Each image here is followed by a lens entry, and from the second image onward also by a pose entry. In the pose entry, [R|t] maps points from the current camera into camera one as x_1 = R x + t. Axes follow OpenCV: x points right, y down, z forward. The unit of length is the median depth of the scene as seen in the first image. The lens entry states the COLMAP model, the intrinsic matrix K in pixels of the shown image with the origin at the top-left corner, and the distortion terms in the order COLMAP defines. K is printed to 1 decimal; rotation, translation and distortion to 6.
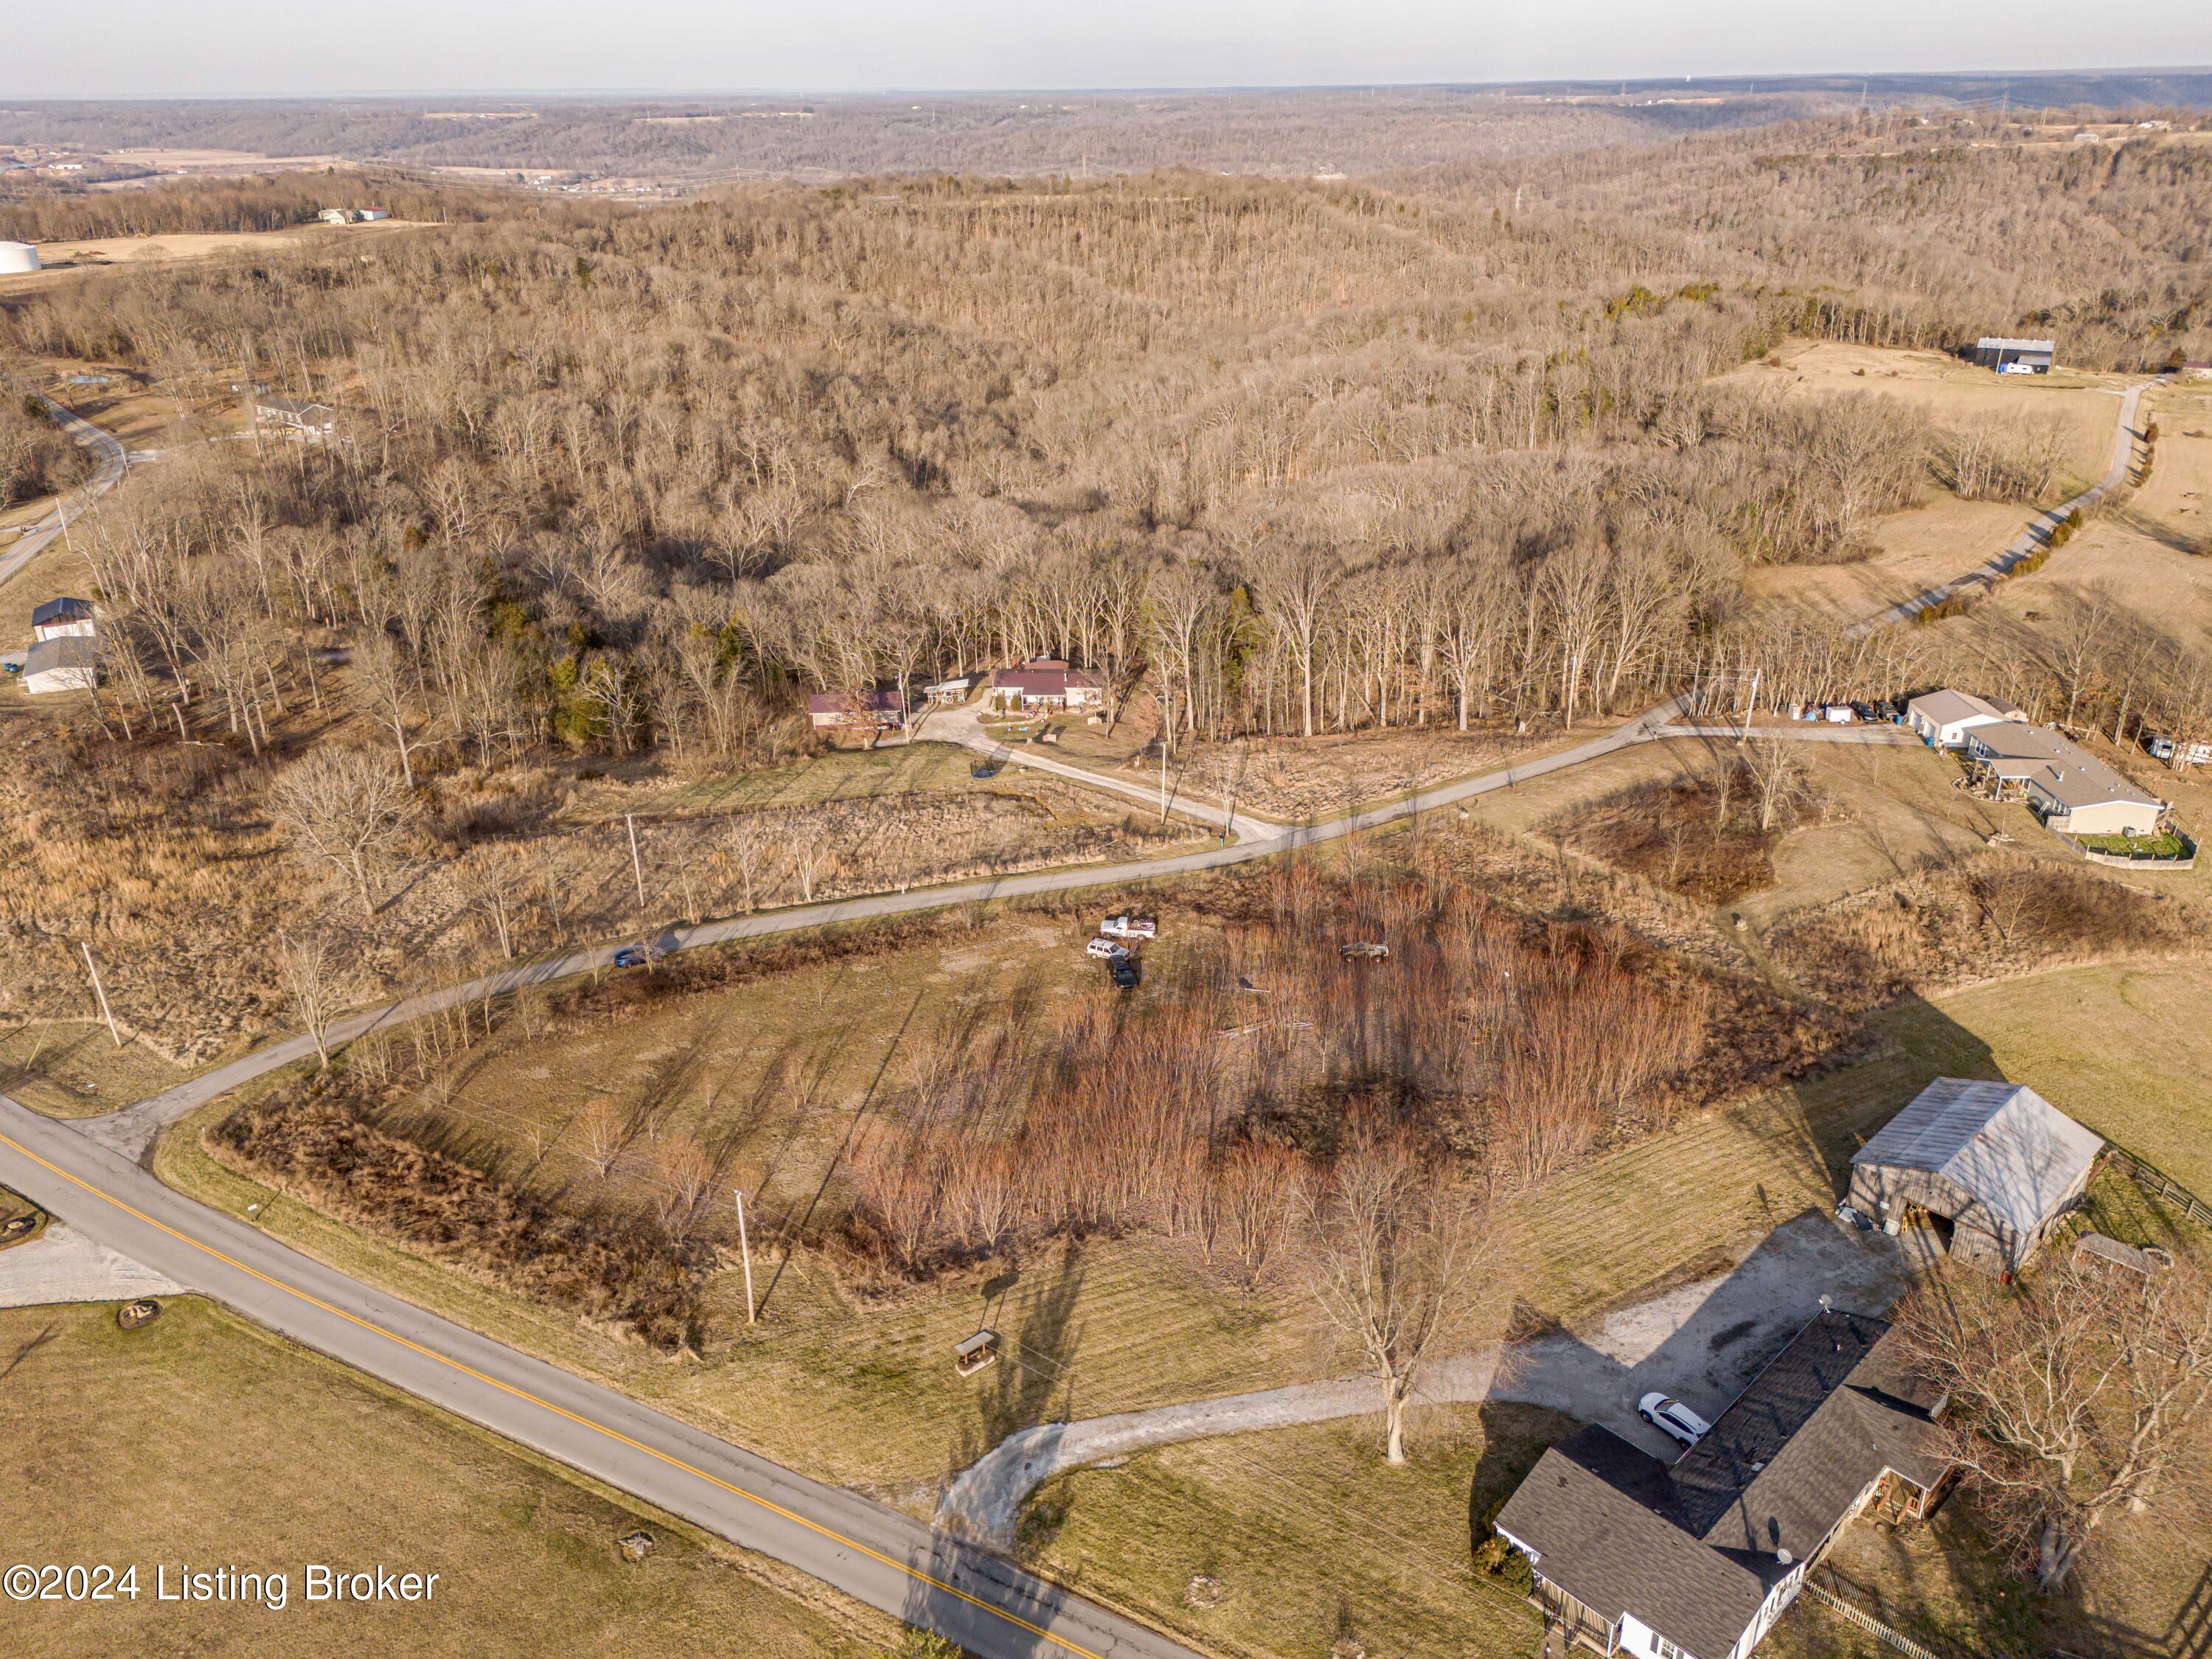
lens RADIAL K [[1641.7, 0, 1158.2], [0, 1641.7, 830.8], [0, 0, 1]] dist [0.005570, 0.001840]
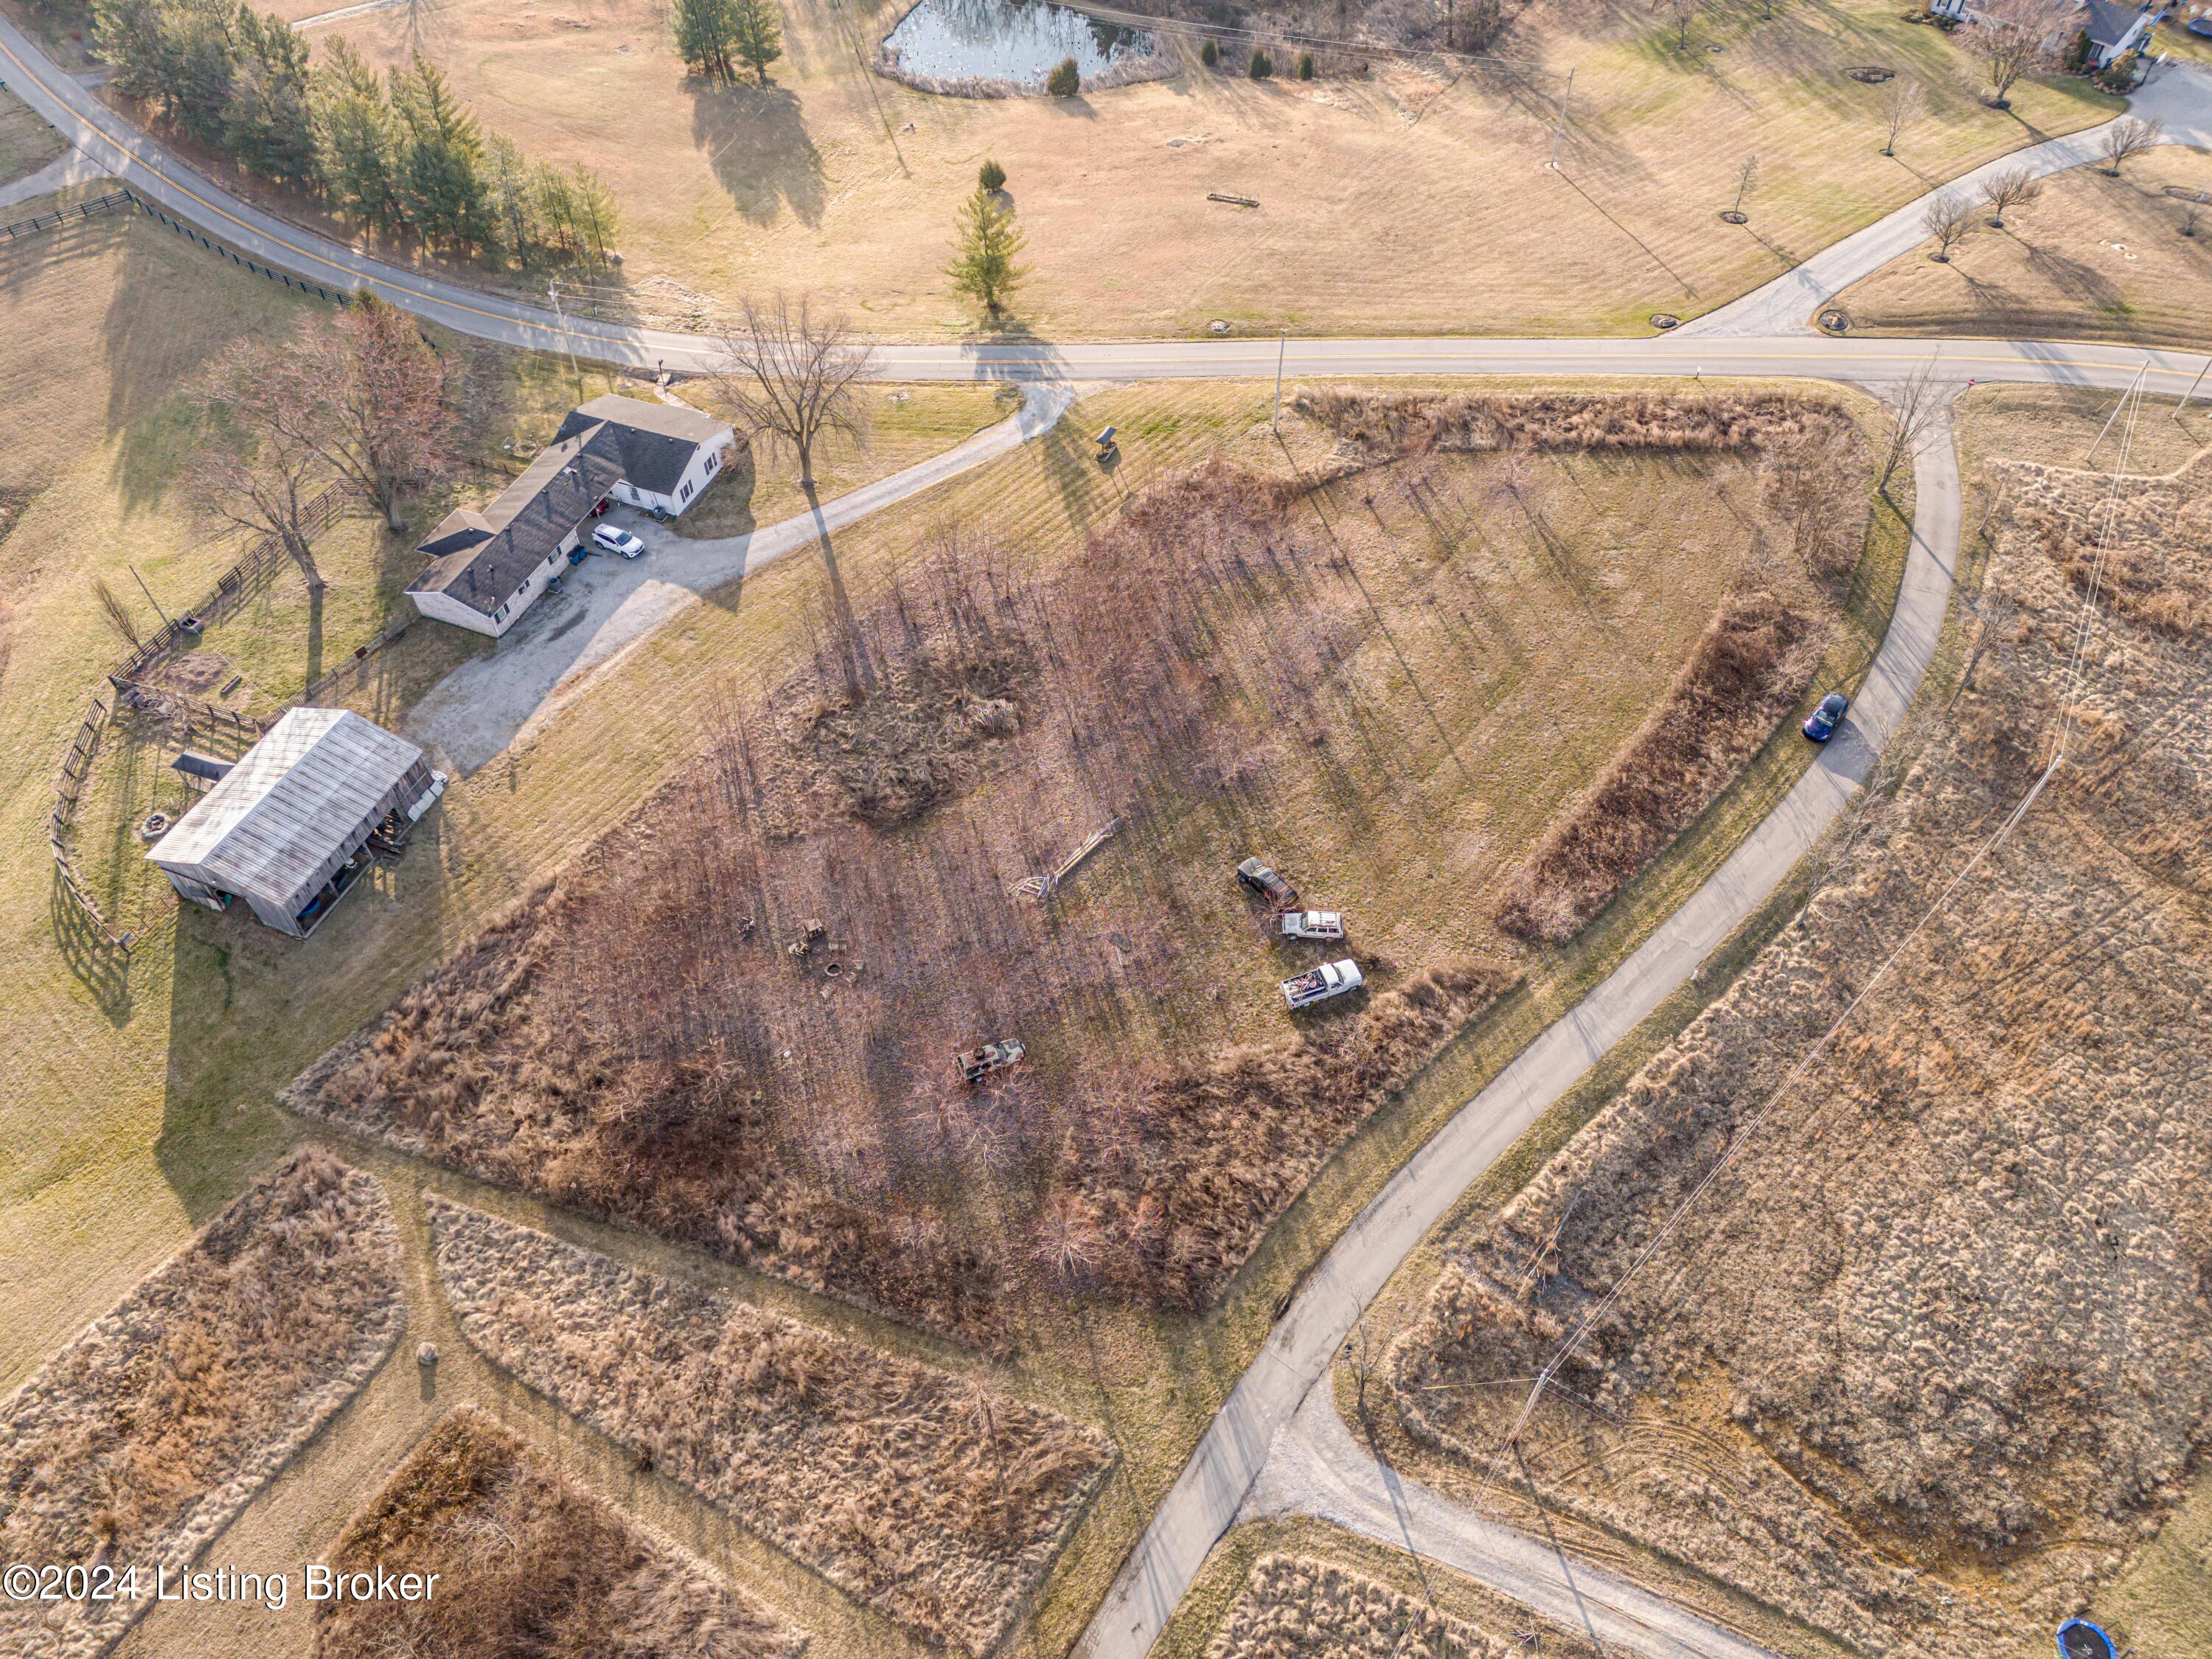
lens RADIAL K [[1600.2, 0, 1106.0], [0, 1600.2, 829.5], [0, 0, 1]] dist [0.072260, -0.066559]
pose [[-0.922029, 0.310631, -0.231022, 0.134626], [-0.144823, 0.276657, 0.949993, -0.391003], [0.359012, 0.909378, -0.210099, 0.696941]]
